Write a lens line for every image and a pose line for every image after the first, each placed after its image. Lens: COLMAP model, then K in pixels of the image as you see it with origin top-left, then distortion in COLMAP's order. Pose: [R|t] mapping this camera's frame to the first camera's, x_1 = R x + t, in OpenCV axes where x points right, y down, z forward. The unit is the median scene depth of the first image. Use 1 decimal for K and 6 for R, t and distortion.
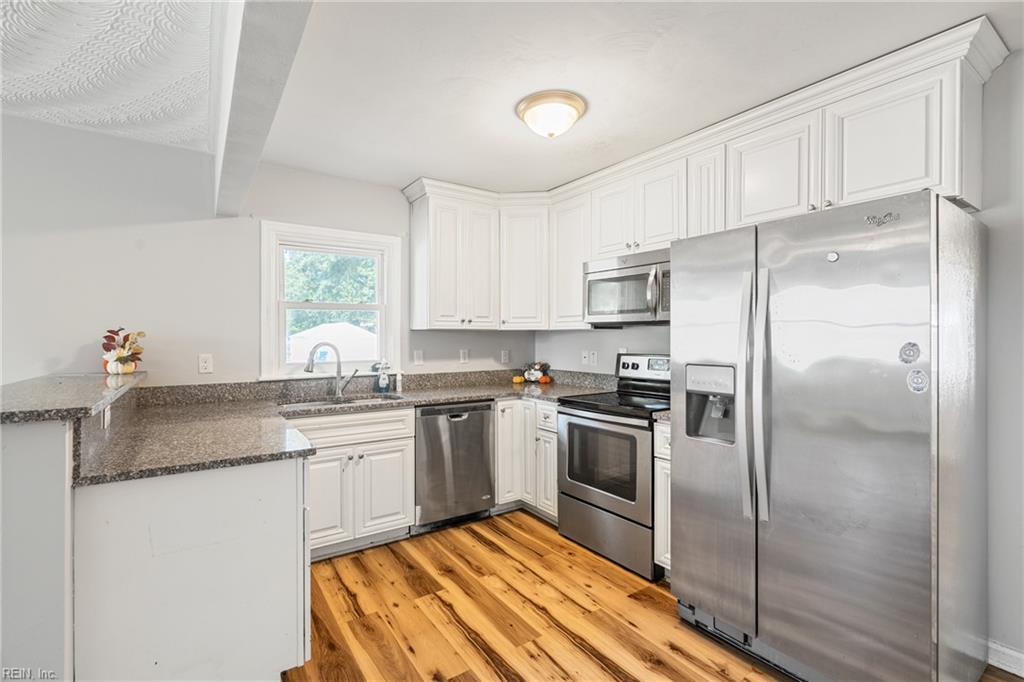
lens RADIAL K [[468.2, 0, 513.5], [0, 468.2, 341.1], [0, 0, 1]] dist [-0.004036, 0.000088]
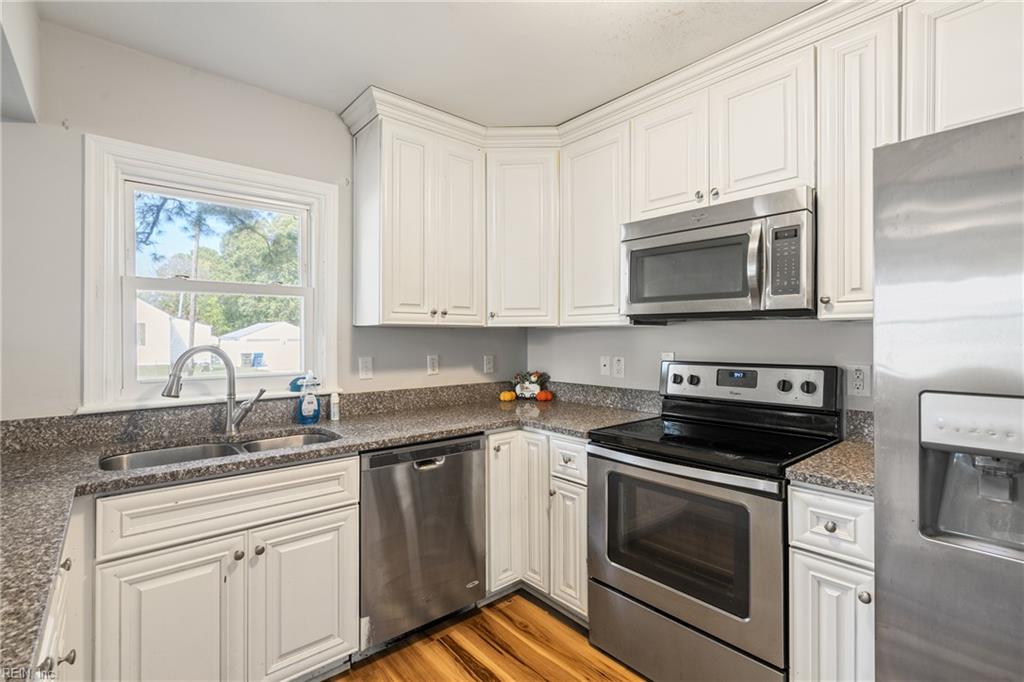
lens RADIAL K [[468.2, 0, 509.8], [0, 468.2, 337.9], [0, 0, 1]] dist [-0.004036, 0.000088]
pose [[0.994994, -0.000297, 0.099930, -0.073041], [0.001072, 0.999970, -0.007699, -0.002174], [-0.099925, 0.007767, 0.994965, 0.355294]]
